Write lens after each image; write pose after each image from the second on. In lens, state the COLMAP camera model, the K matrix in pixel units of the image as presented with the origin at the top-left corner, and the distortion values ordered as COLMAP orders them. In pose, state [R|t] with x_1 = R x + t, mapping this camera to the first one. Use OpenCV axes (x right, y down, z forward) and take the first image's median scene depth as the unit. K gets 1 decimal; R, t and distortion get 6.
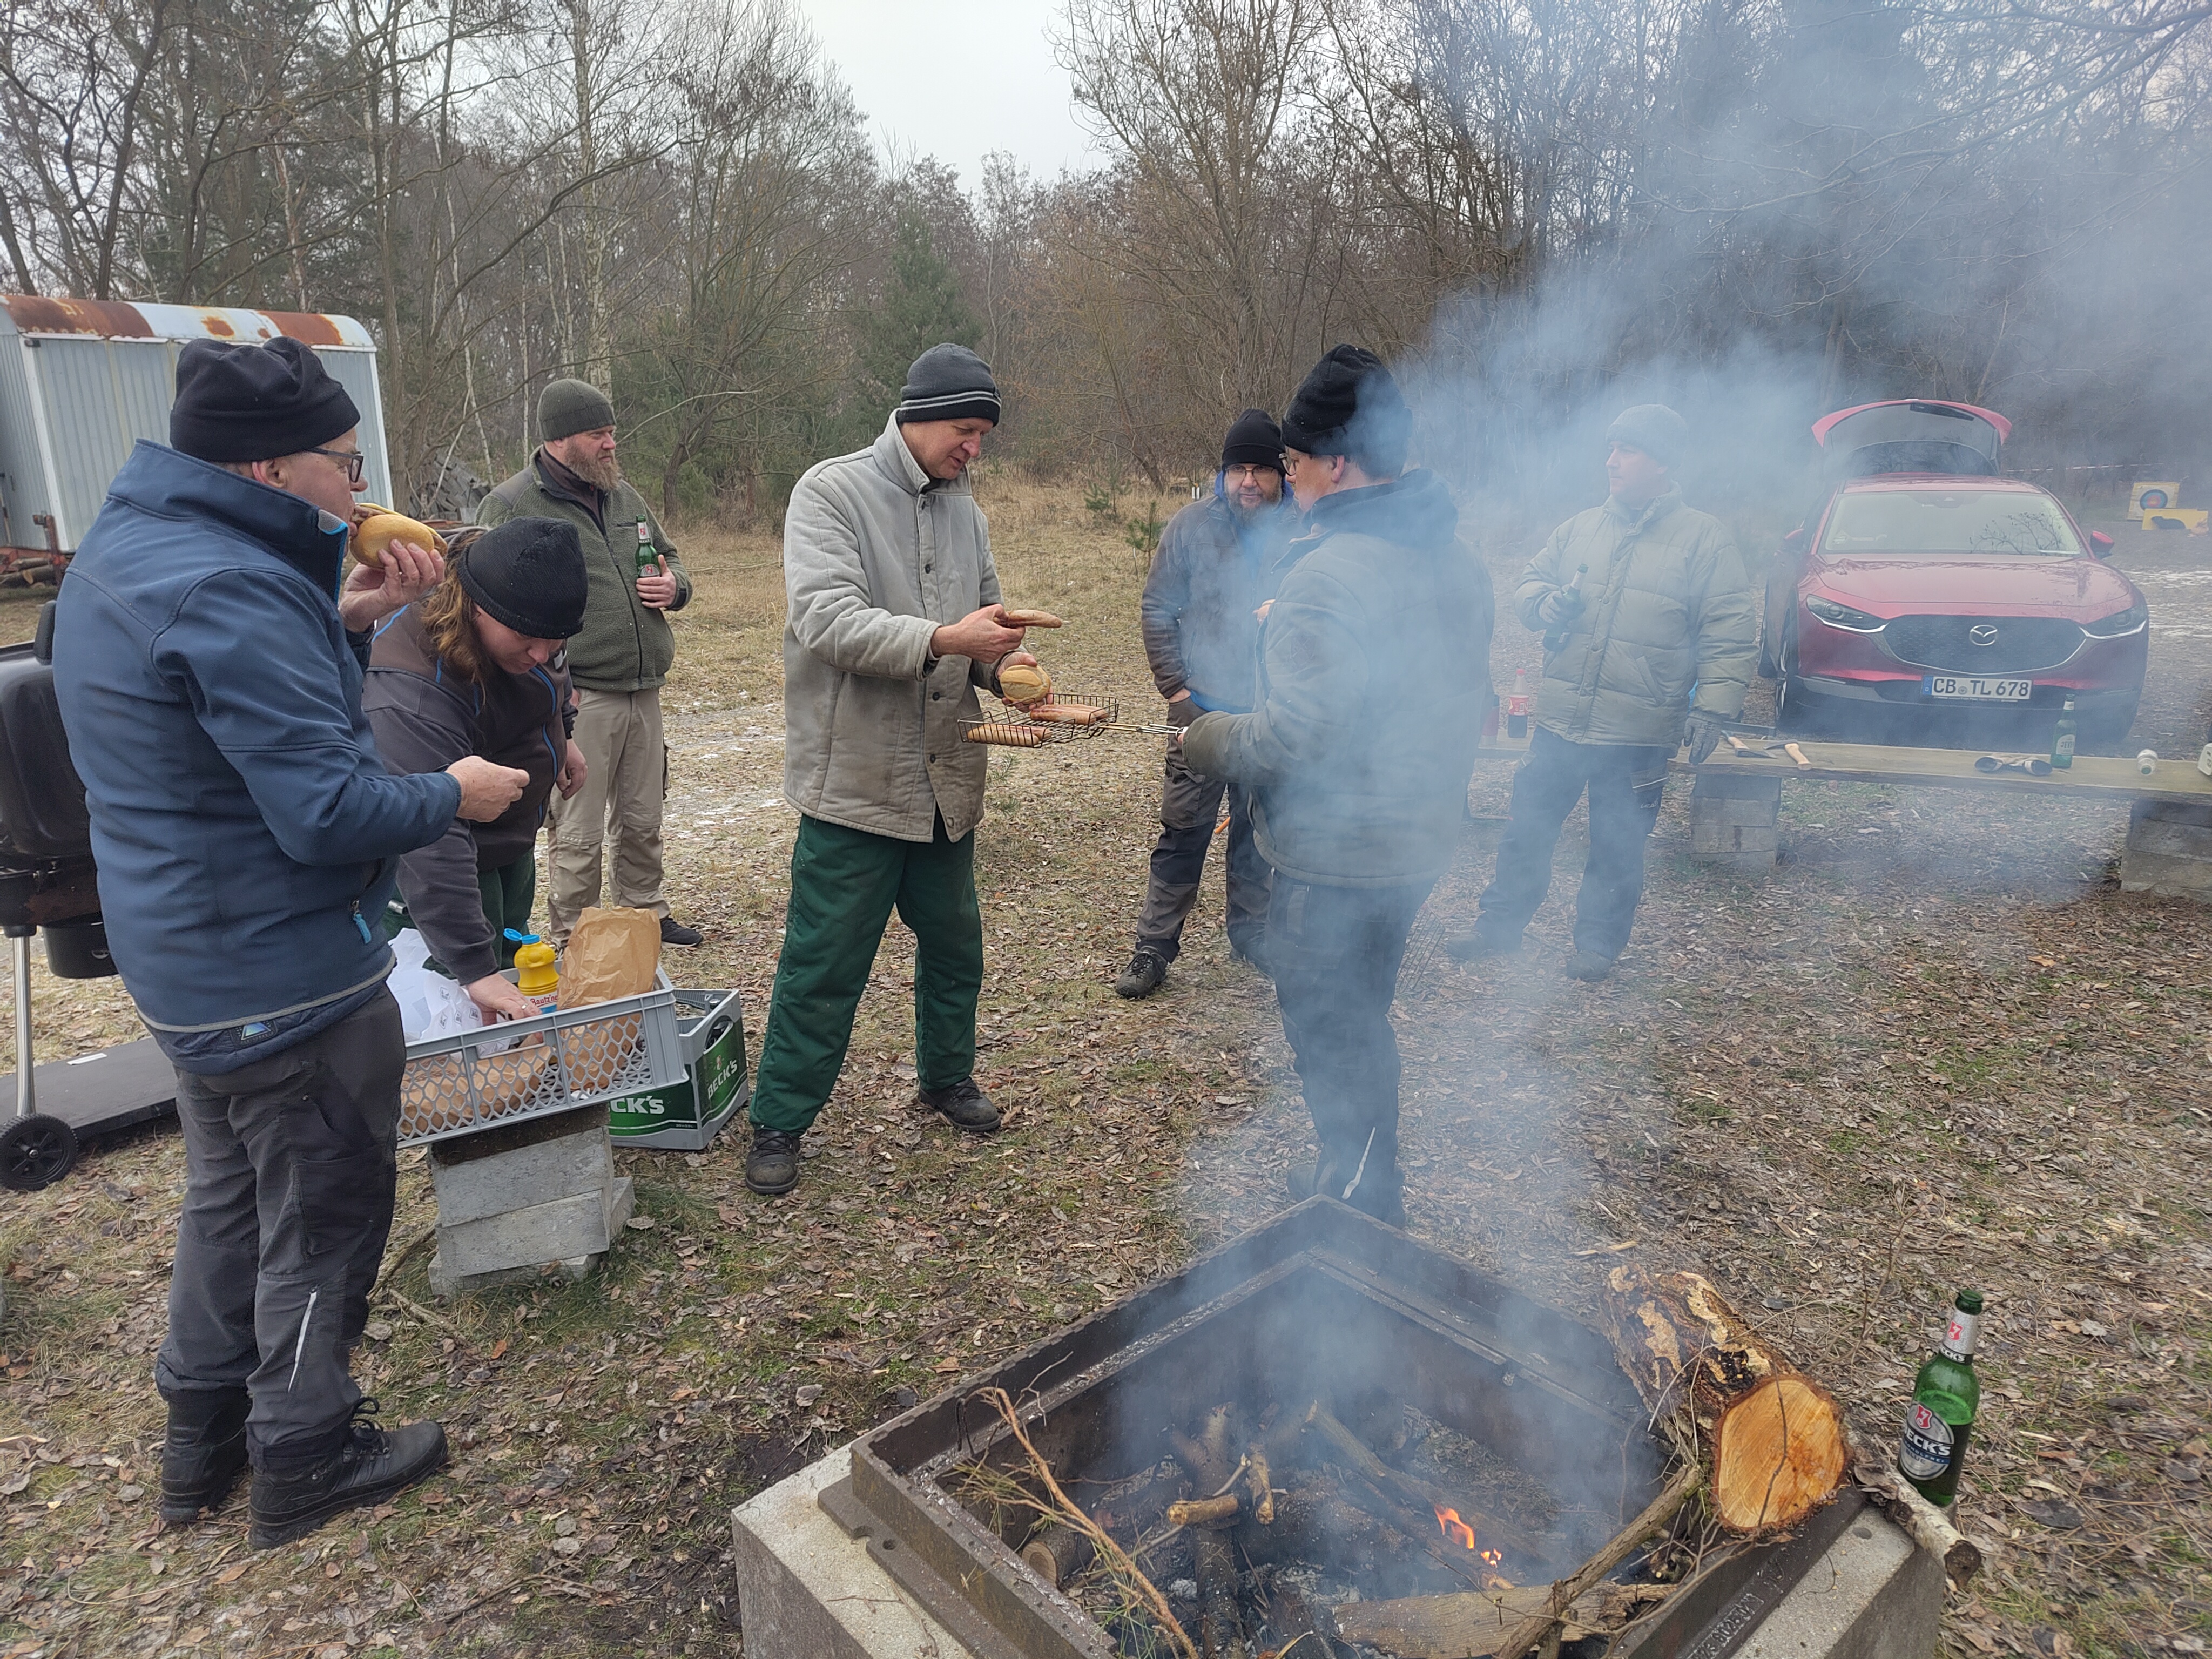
lens RADIAL K [[1358.1, 0, 1106.0], [0, 1358.1, 829.5], [0, 0, 1]] dist [0.040863, -0.028428]
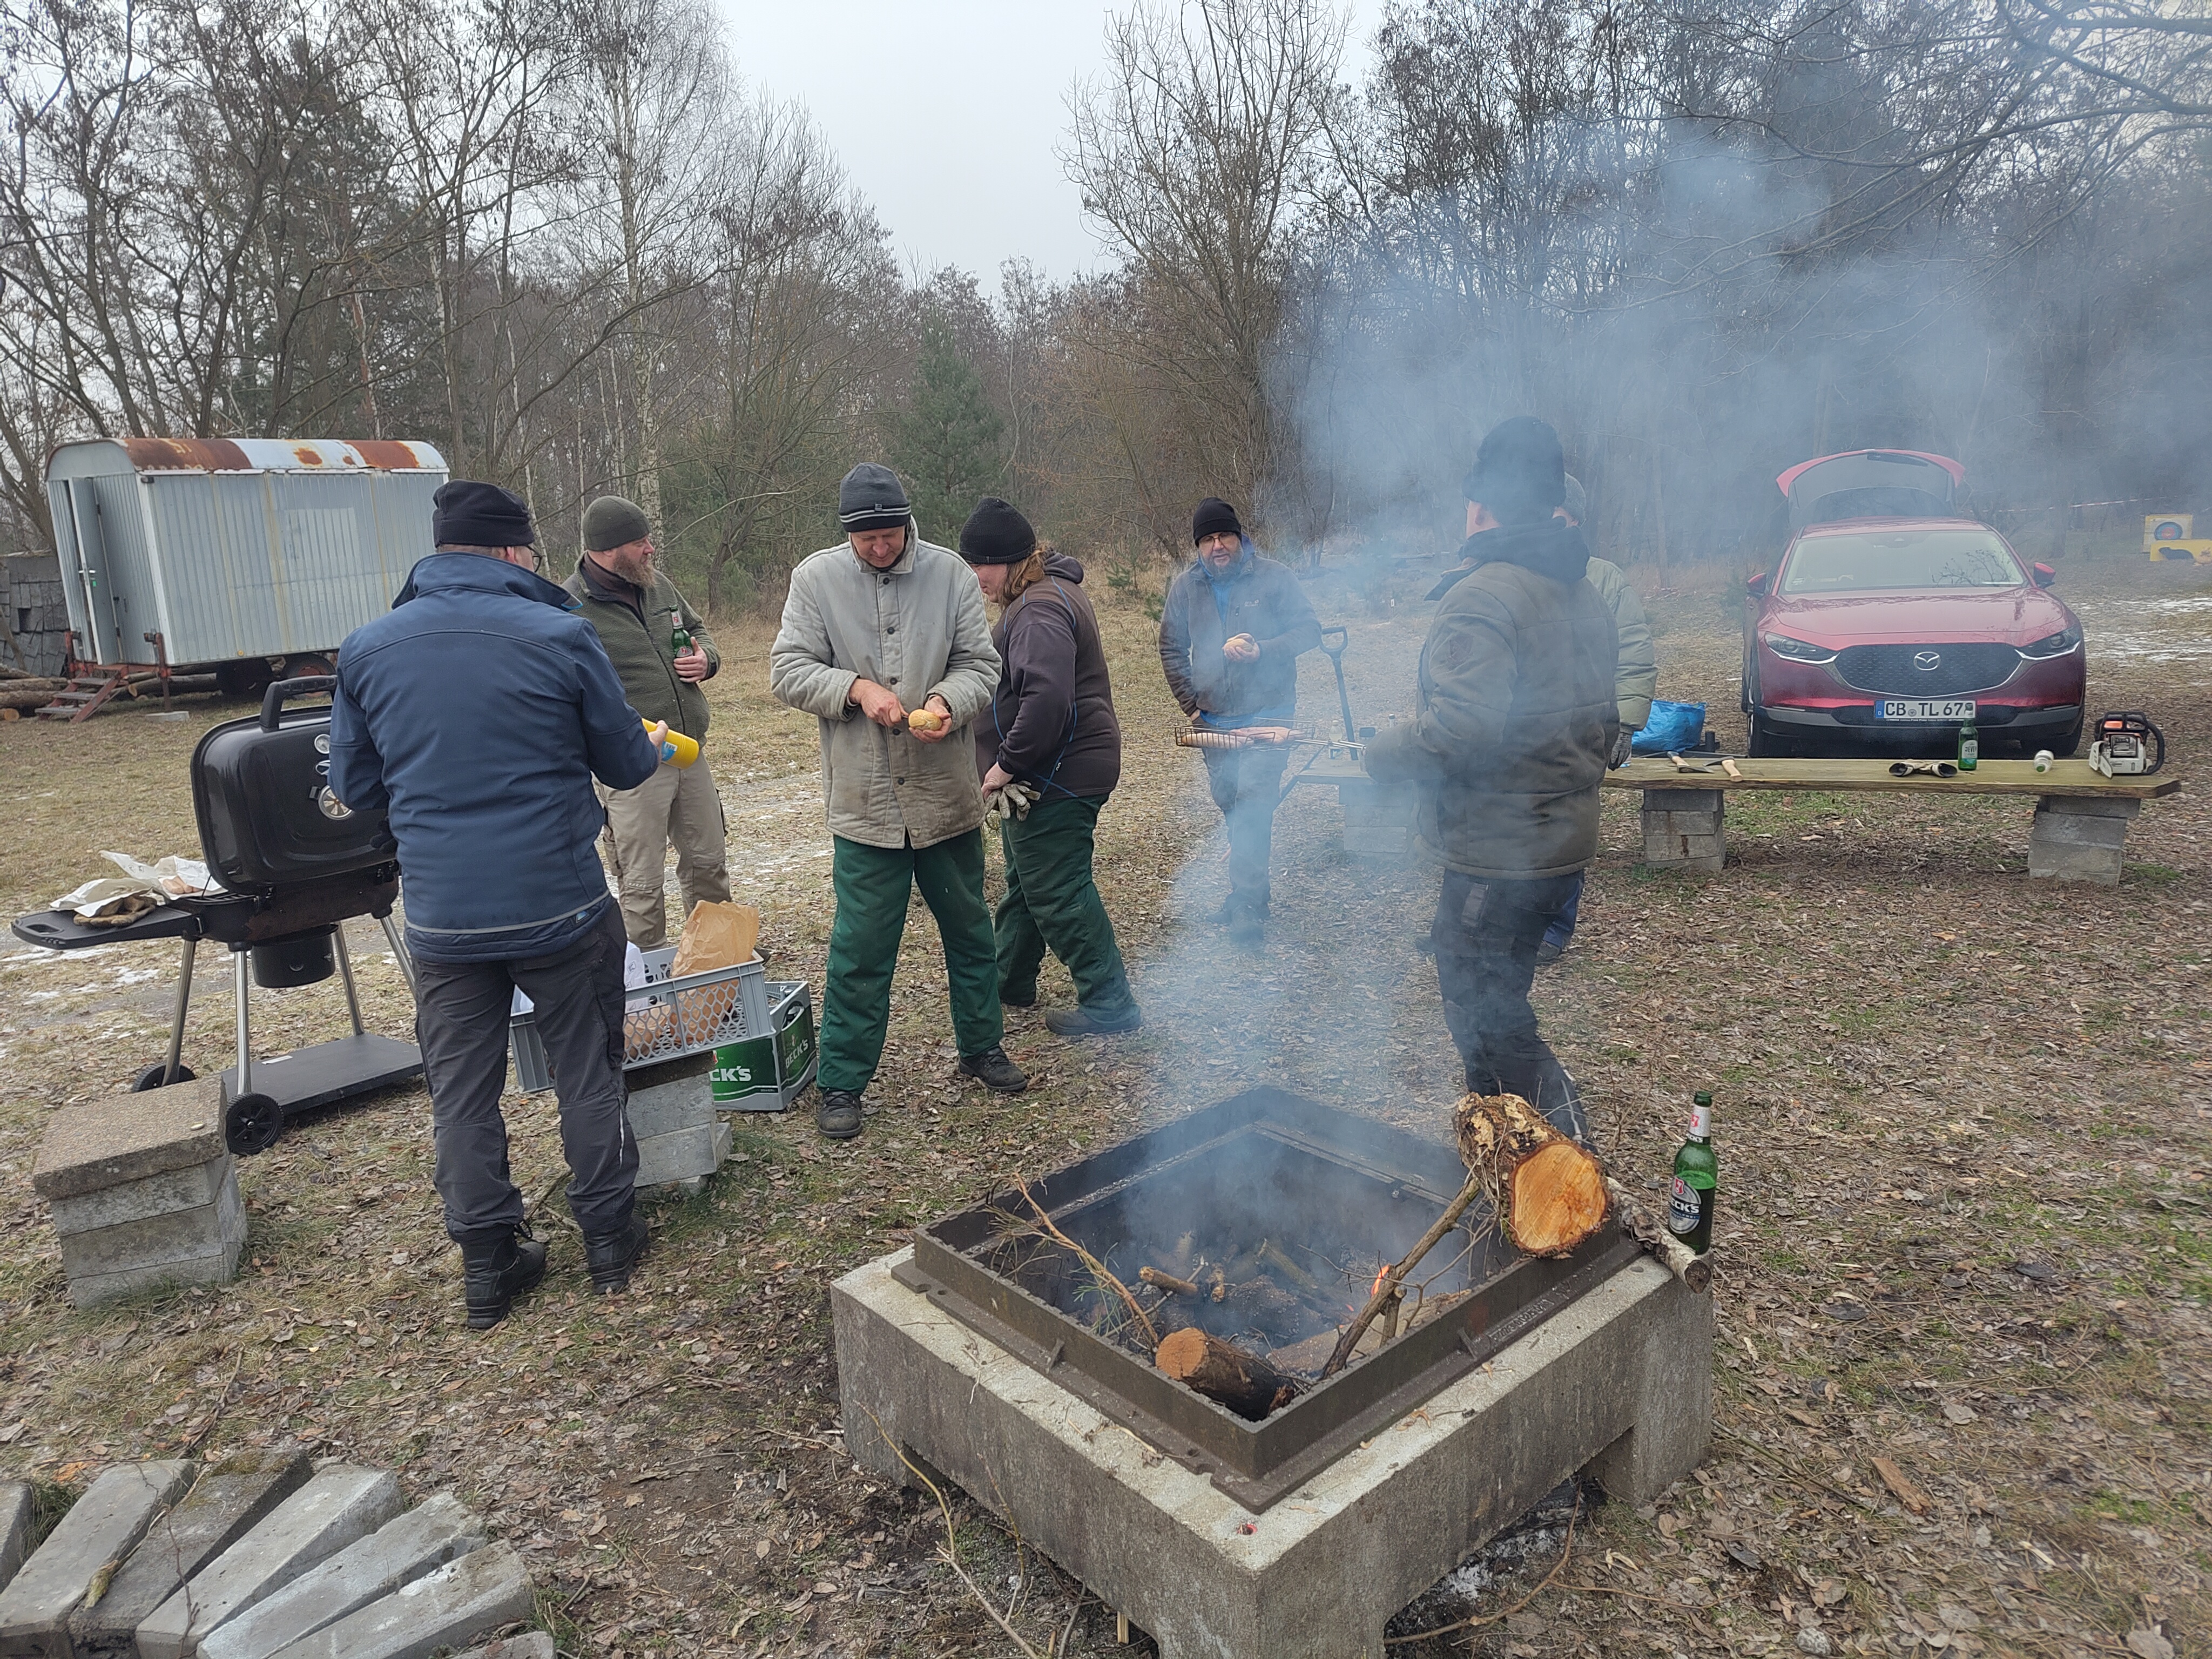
lens RADIAL K [[1624.9, 0, 1118.8], [0, 1624.9, 841.8], [0, 0, 1]] dist [0.066260, -0.075872]
pose [[0.998548, -0.037987, -0.038198, 0.060703], [0.034698, 0.995915, -0.083368, 0.114818], [0.041209, 0.081921, 0.995786, -0.406401]]
